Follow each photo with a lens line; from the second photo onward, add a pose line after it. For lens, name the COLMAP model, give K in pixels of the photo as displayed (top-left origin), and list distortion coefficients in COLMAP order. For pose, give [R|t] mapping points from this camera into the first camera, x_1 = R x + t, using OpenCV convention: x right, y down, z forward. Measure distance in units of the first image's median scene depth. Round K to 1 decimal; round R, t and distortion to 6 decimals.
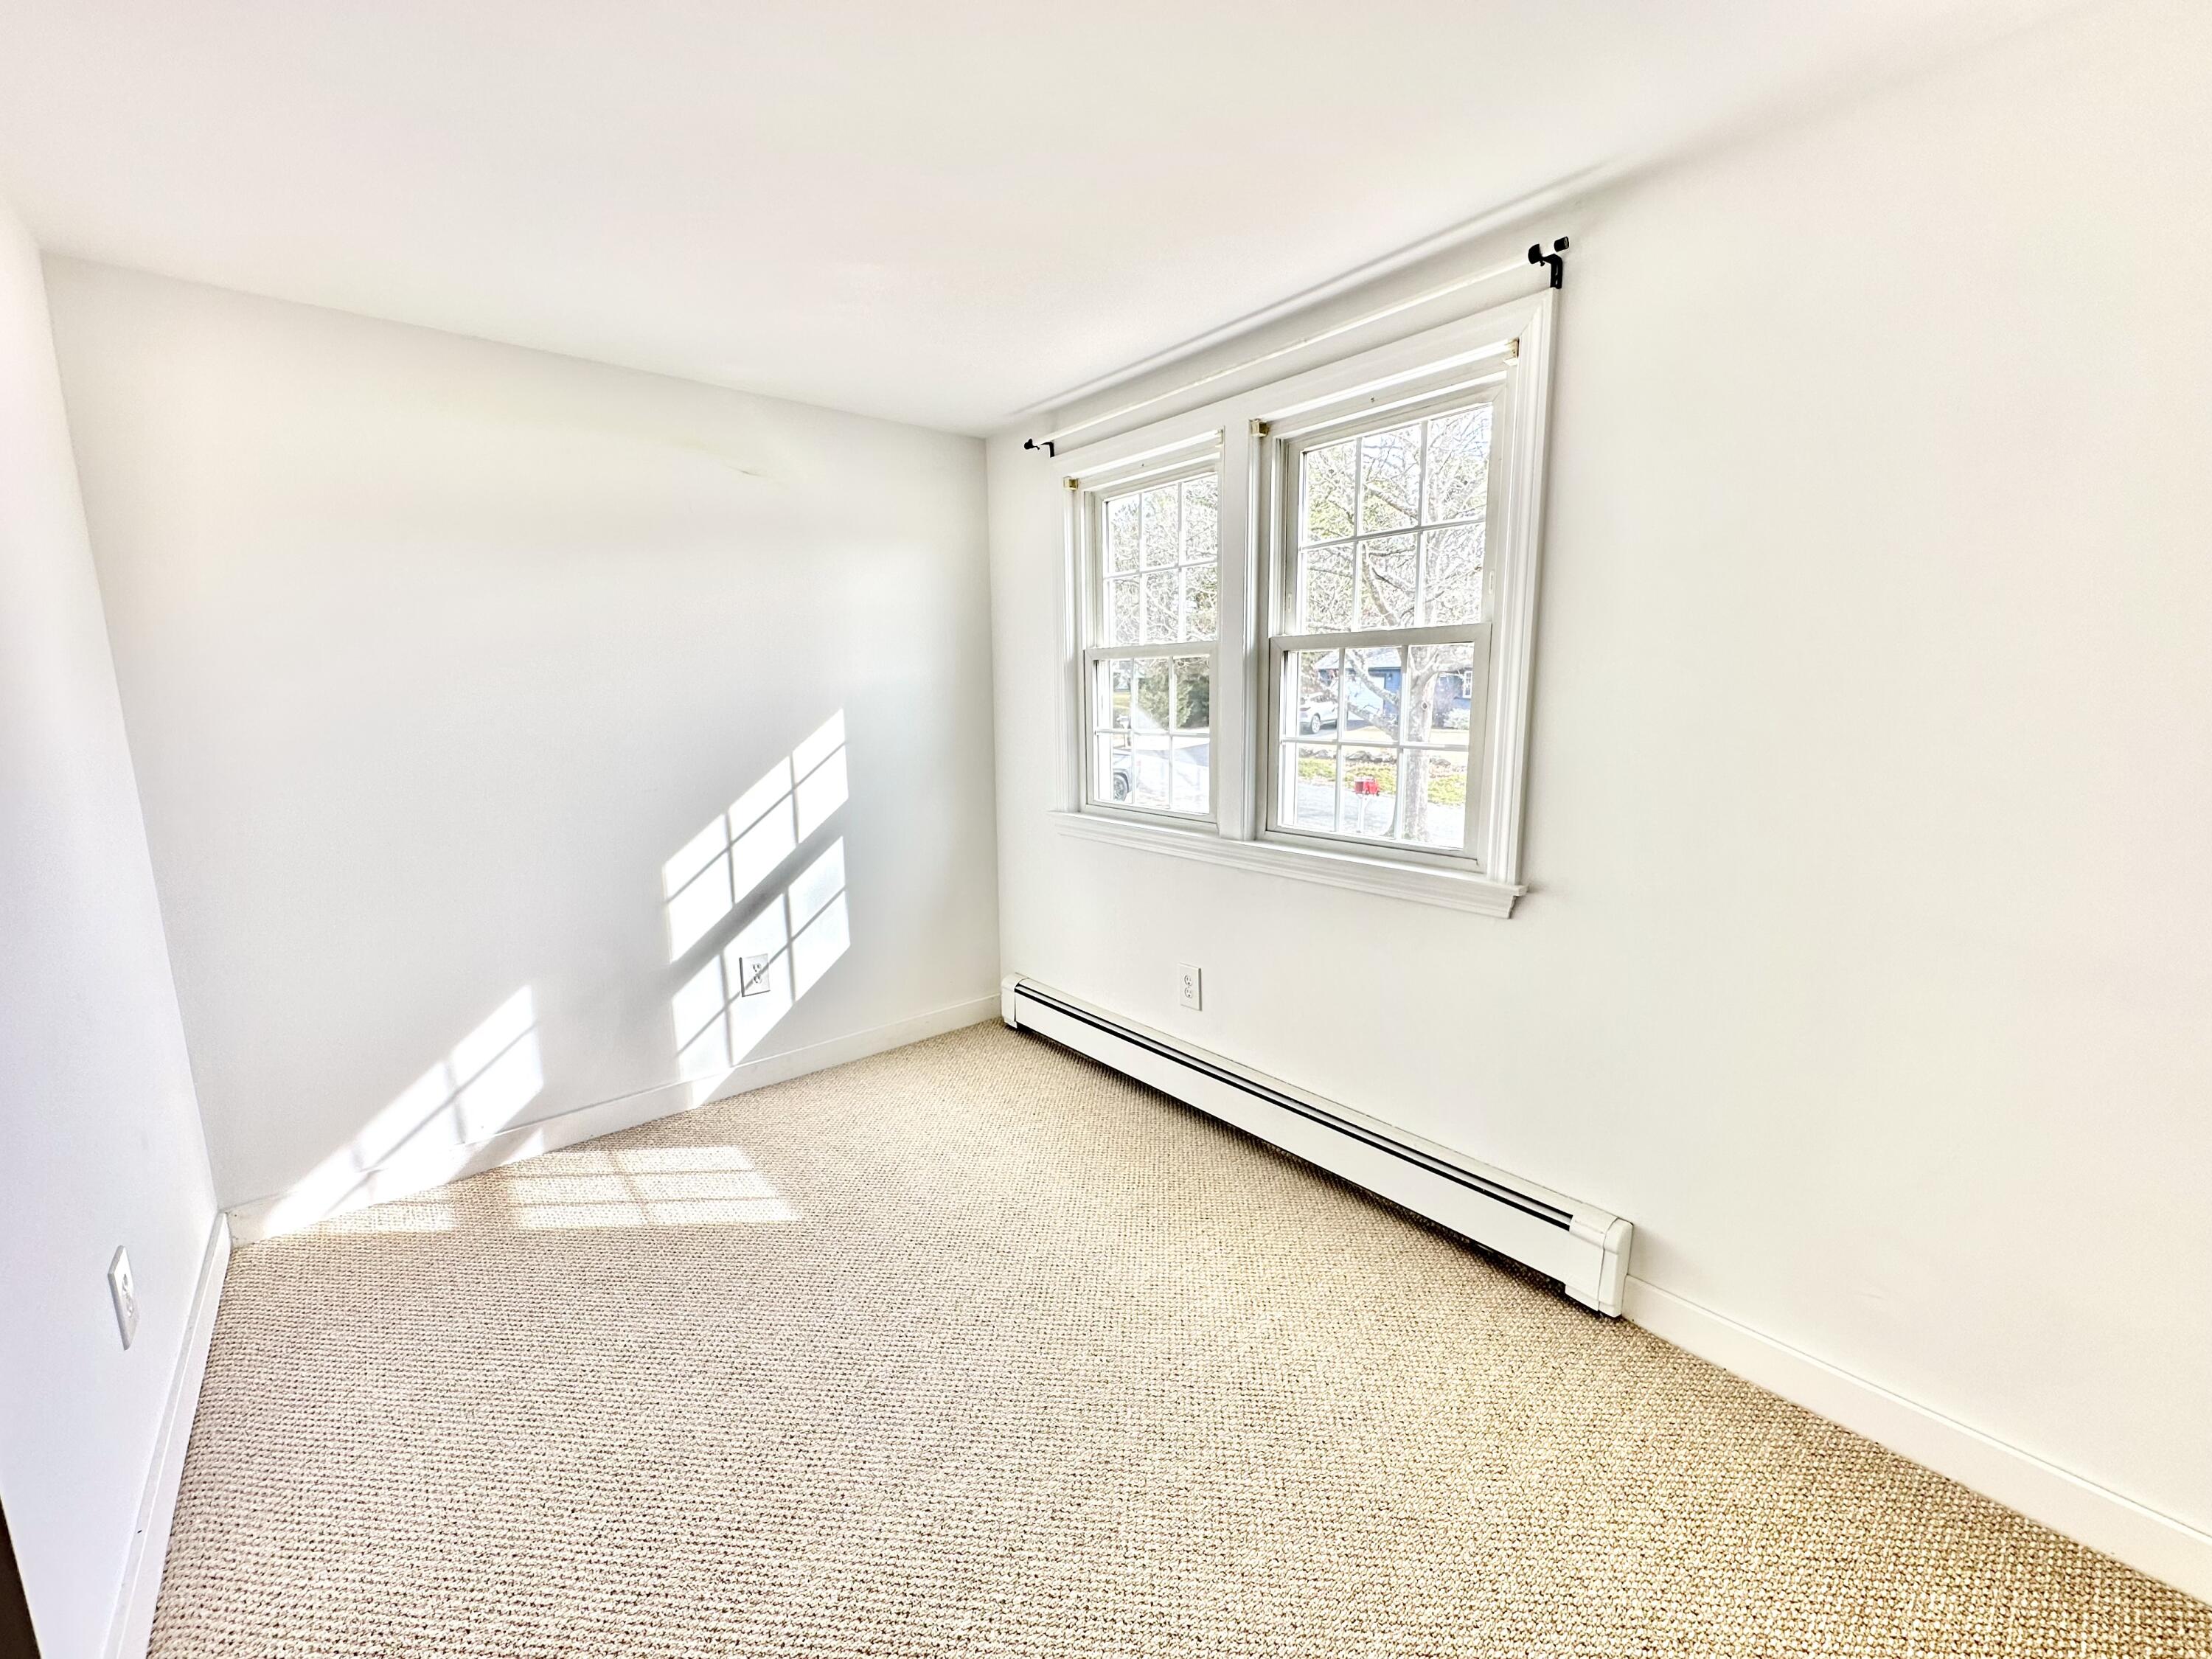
lens RADIAL K [[865.1, 0, 1129.4], [0, 865.1, 831.9], [0, 0, 1]] dist [0.009544, -0.000591]
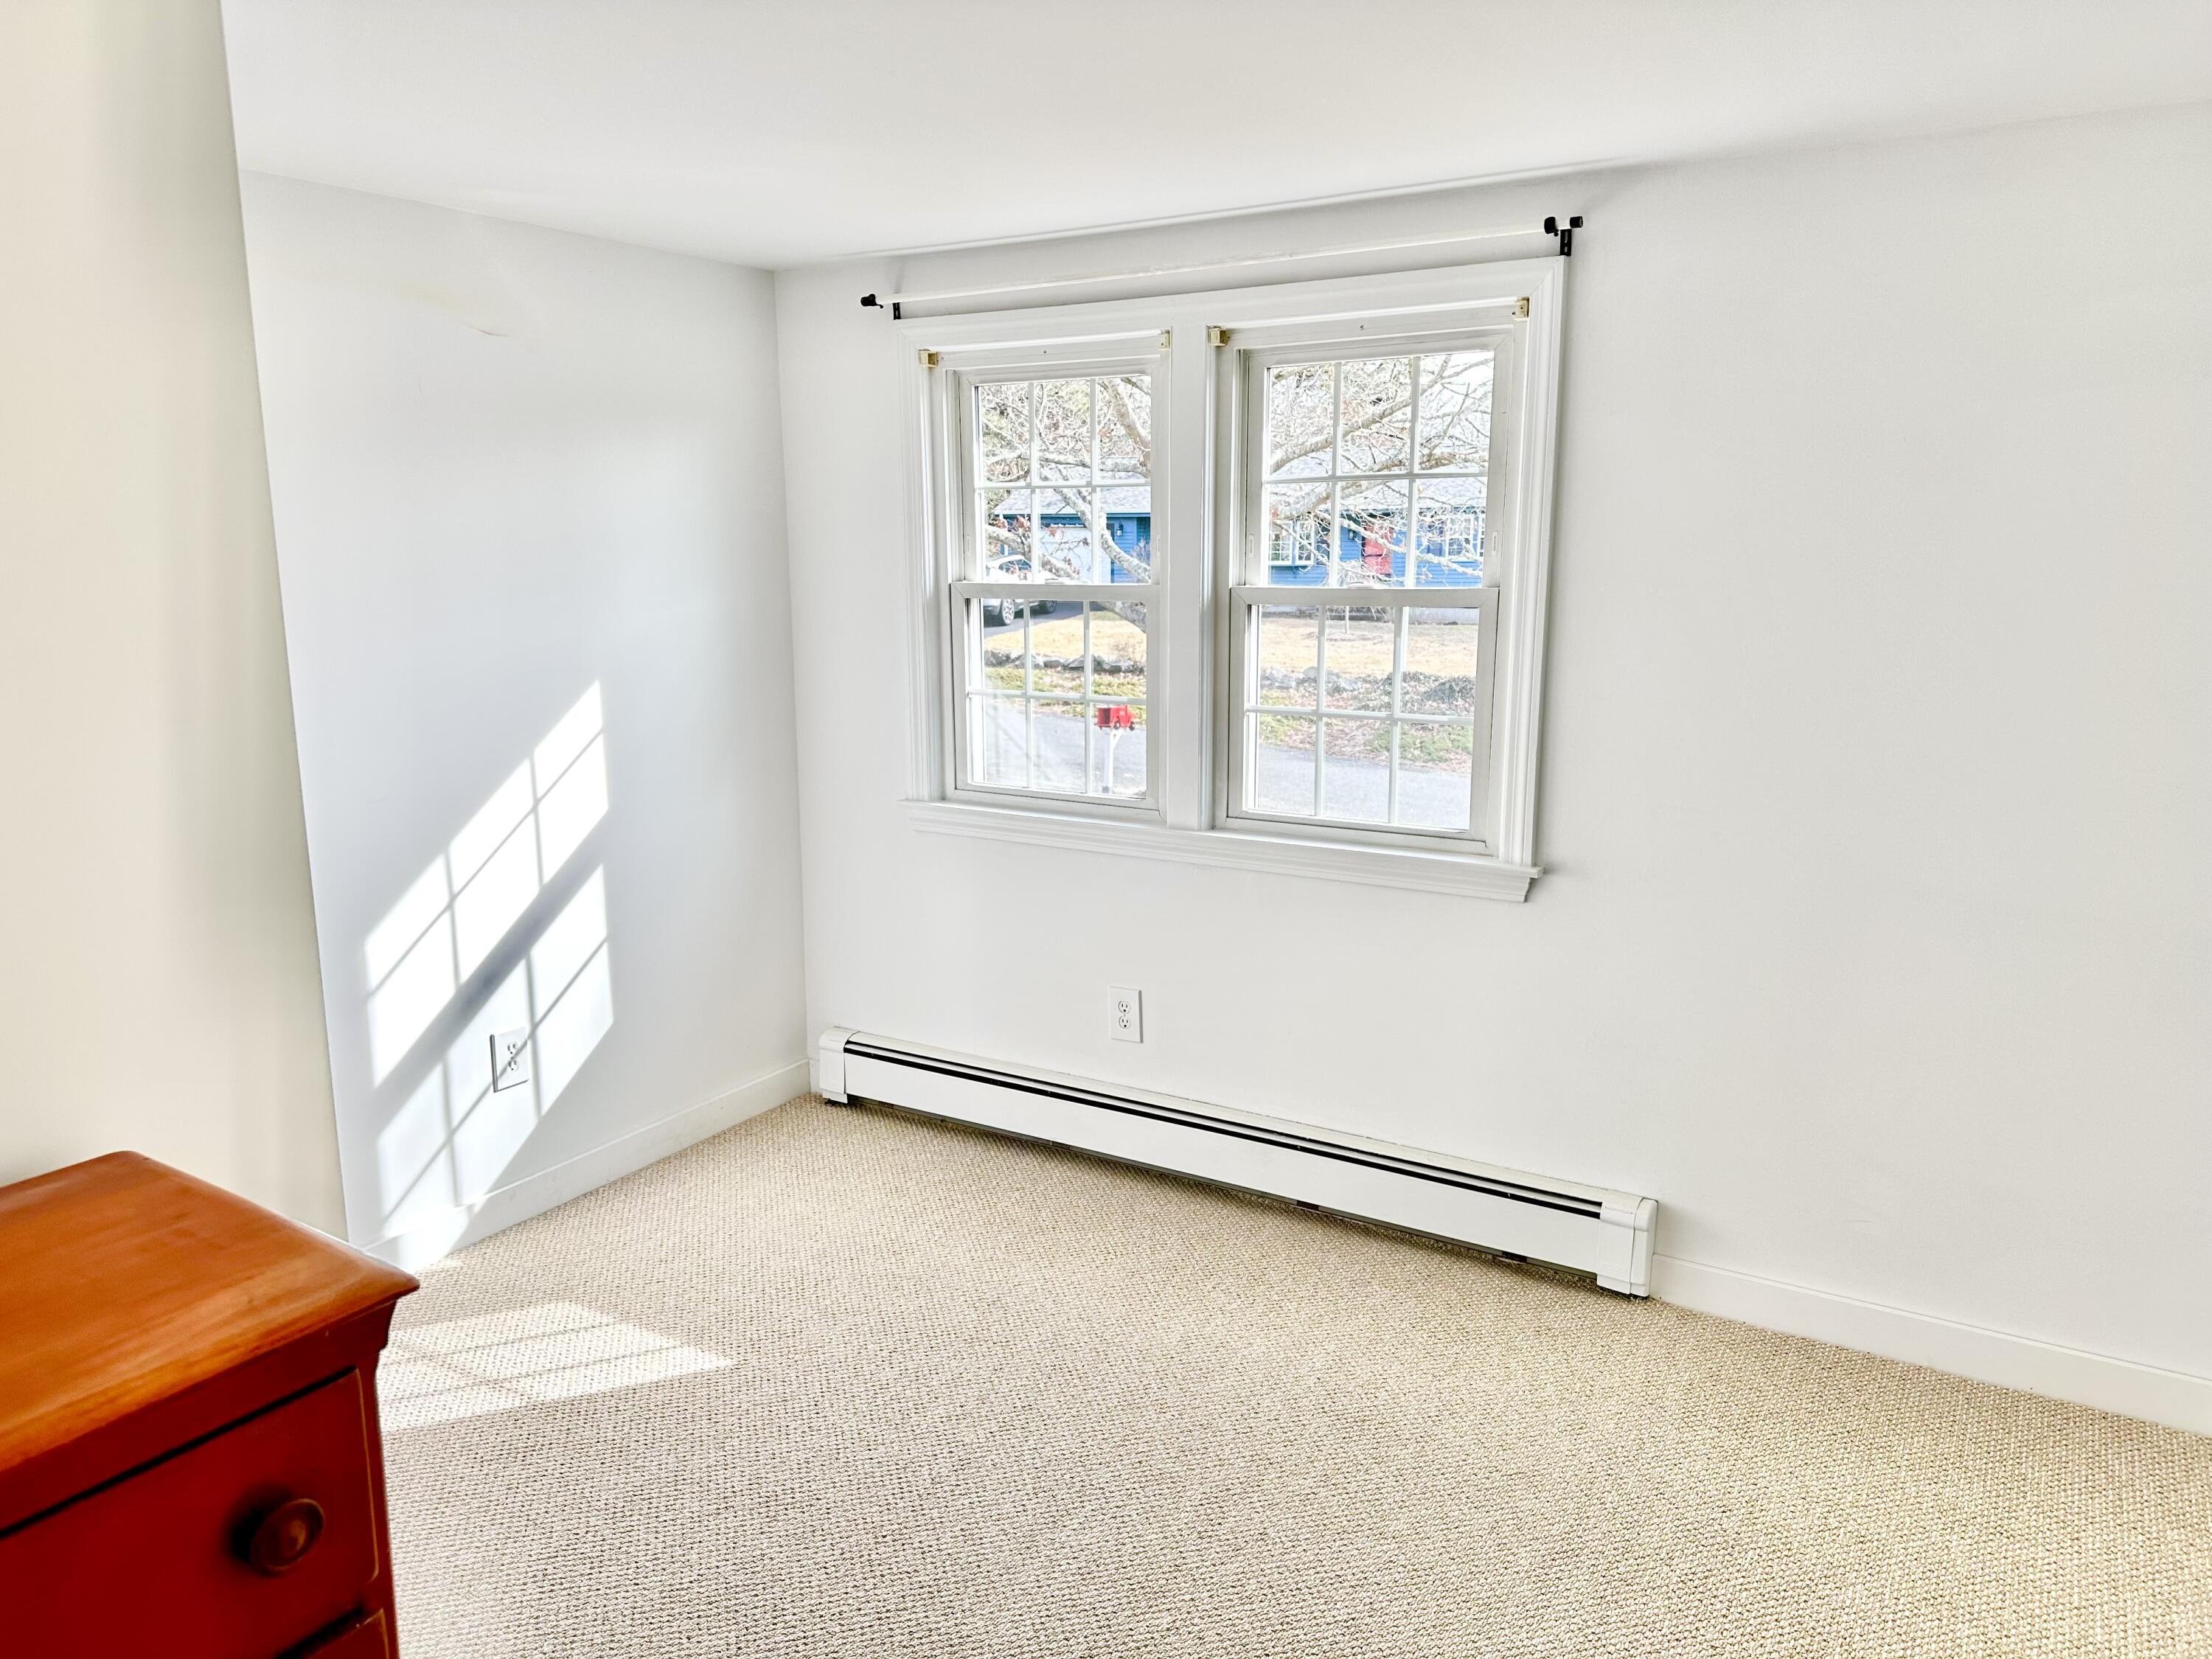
lens RADIAL K [[1531.6, 0, 1114.7], [0, 1531.6, 824.2], [0, 0, 1]] dist [0.089306, -0.126951]
pose [[0.952994, -0.049571, 0.298907, -0.403653], [0.042573, 0.998646, 0.029883, -0.045095], [-0.299983, -0.015753, 0.953814, -0.385189]]
